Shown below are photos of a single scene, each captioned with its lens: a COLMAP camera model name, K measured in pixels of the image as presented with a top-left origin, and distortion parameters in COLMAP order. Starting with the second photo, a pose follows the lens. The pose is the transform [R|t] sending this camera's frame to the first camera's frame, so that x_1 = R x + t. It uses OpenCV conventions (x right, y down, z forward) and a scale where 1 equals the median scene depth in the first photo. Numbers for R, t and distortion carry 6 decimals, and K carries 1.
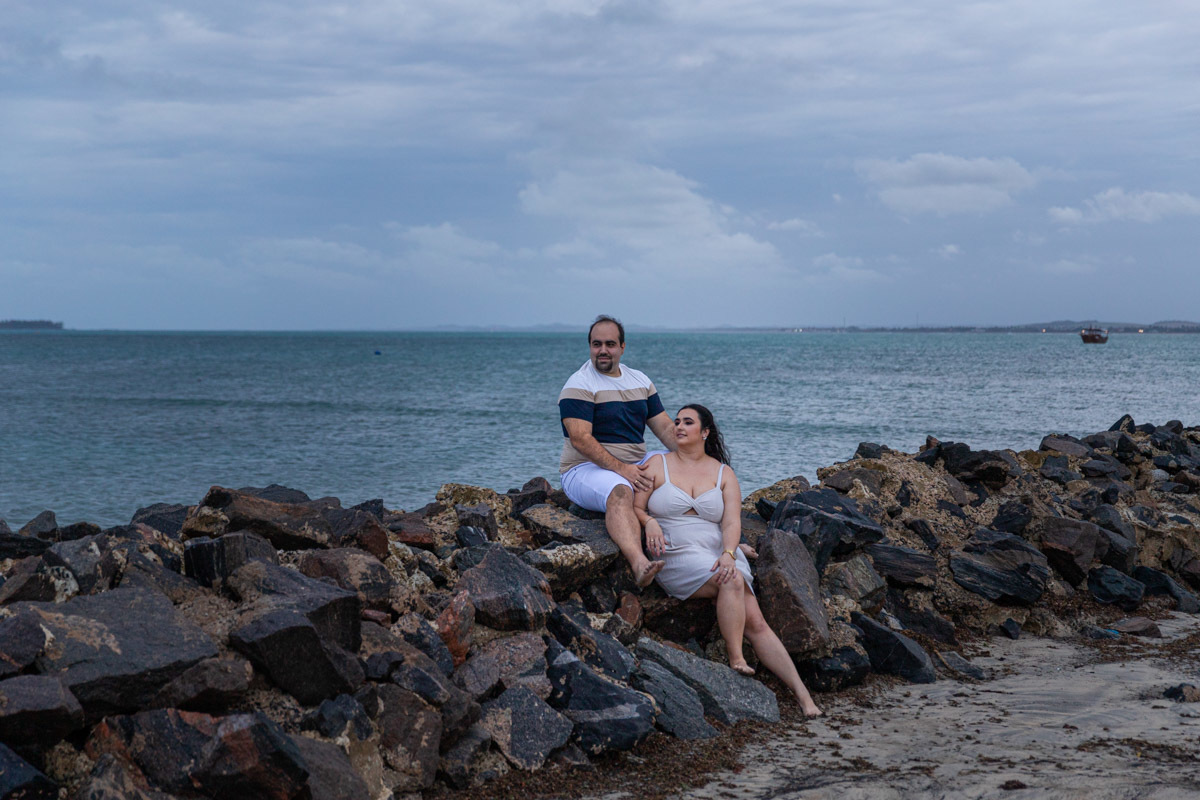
lens RADIAL K [[1974.9, 0, 599.9], [0, 1974.9, 400.0], [0, 0, 1]] dist [-0.001758, 0.000000]
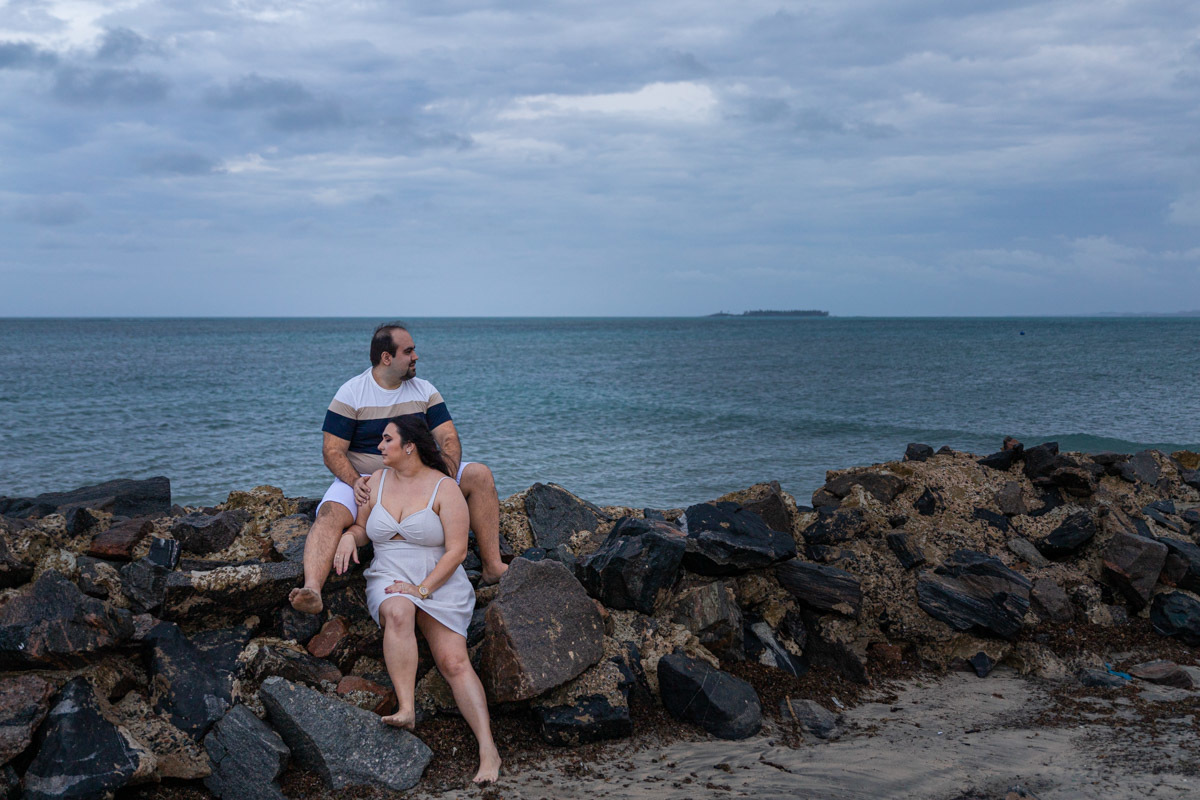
lens RADIAL K [[1372.1, 0, 600.1], [0, 1372.1, 399.7], [0, 0, 1]] dist [-0.005744, 0.000000]
pose [[0.904800, 0.020463, -0.425345, 0.311645], [-0.009660, 0.999574, 0.027540, -0.018570], [0.425728, -0.020809, 0.904612, 0.369185]]
